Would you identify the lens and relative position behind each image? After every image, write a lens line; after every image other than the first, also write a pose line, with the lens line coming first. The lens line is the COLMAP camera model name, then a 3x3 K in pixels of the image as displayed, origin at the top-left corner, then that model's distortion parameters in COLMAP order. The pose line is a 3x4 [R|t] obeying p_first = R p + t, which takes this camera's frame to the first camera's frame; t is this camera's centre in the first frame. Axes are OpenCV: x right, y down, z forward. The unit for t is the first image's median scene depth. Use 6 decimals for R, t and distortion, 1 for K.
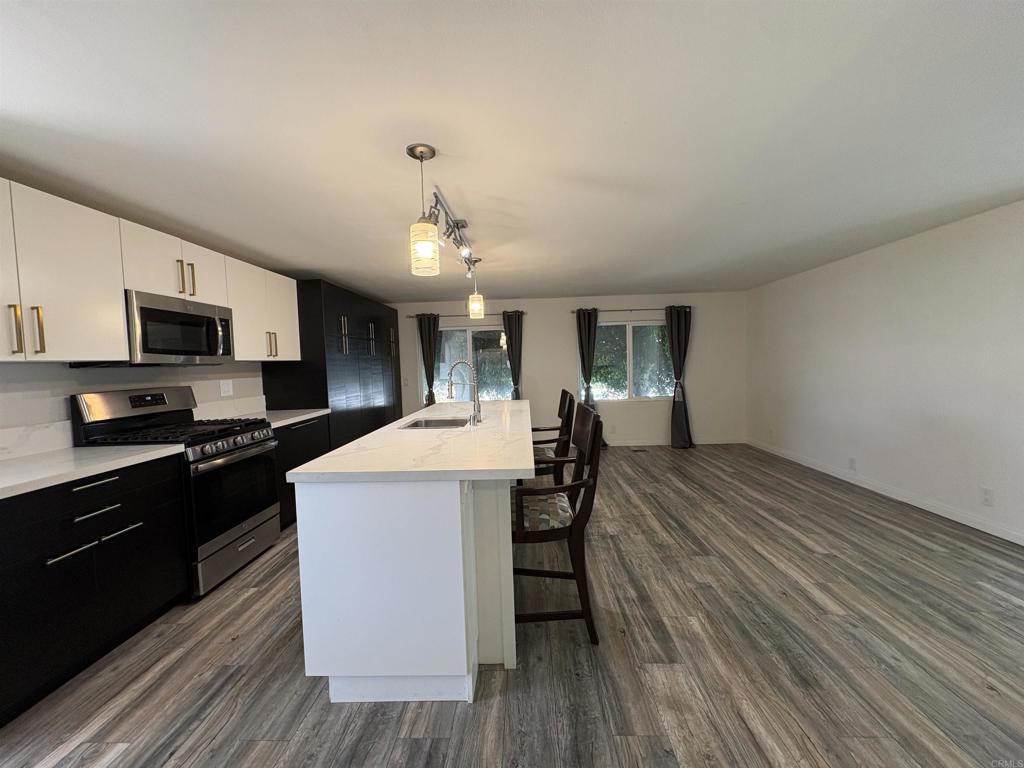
lens RADIAL K [[408.2, 0, 512.0], [0, 408.2, 382.7], [0, 0, 1]] dist [0.001092, 0.000190]
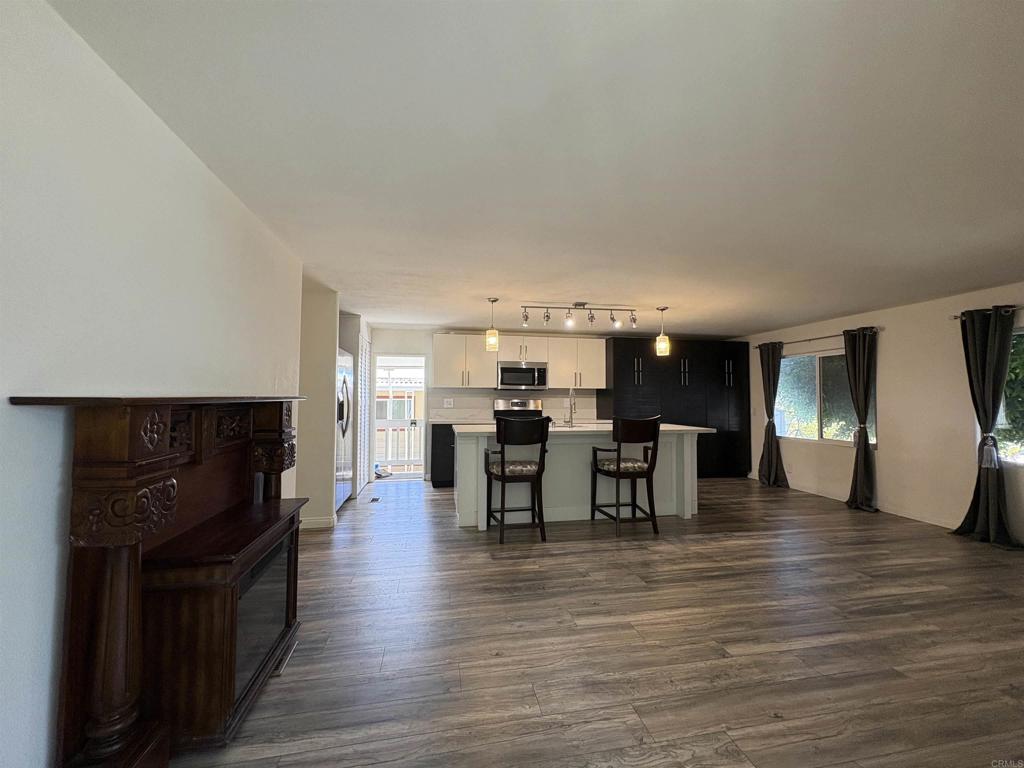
lens RADIAL K [[408.2, 0, 511.9], [0, 408.2, 382.3], [0, 0, 1]] dist [0.001092, 0.000190]
pose [[0.222026, -0.006701, -0.975018, 1.353666], [-0.062183, 0.997843, -0.021018, -0.031469], [0.973056, 0.065296, 0.221130, 0.402555]]
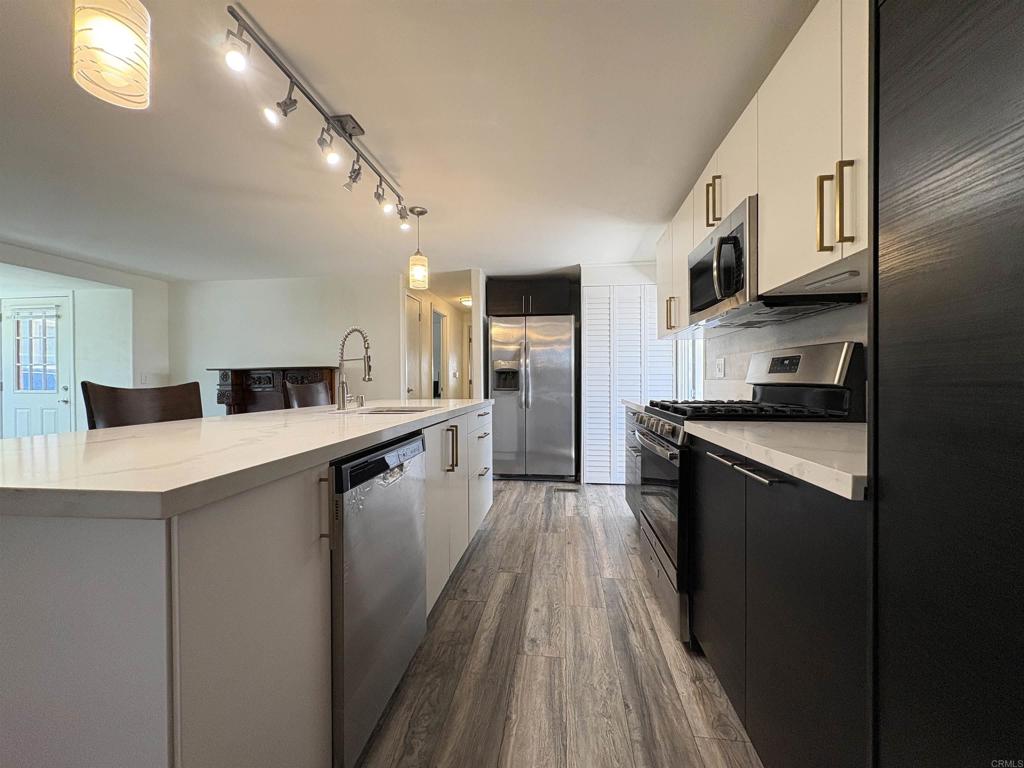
lens RADIAL K [[408.2, 0, 512.2], [0, 408.2, 381.9], [0, 0, 1]] dist [0.001092, 0.000190]
pose [[-0.994975, 0.035607, 0.093575, -0.456358], [0.040628, 0.997804, 0.052311, 0.014685], [-0.091507, 0.055849, -0.994237, 1.663874]]
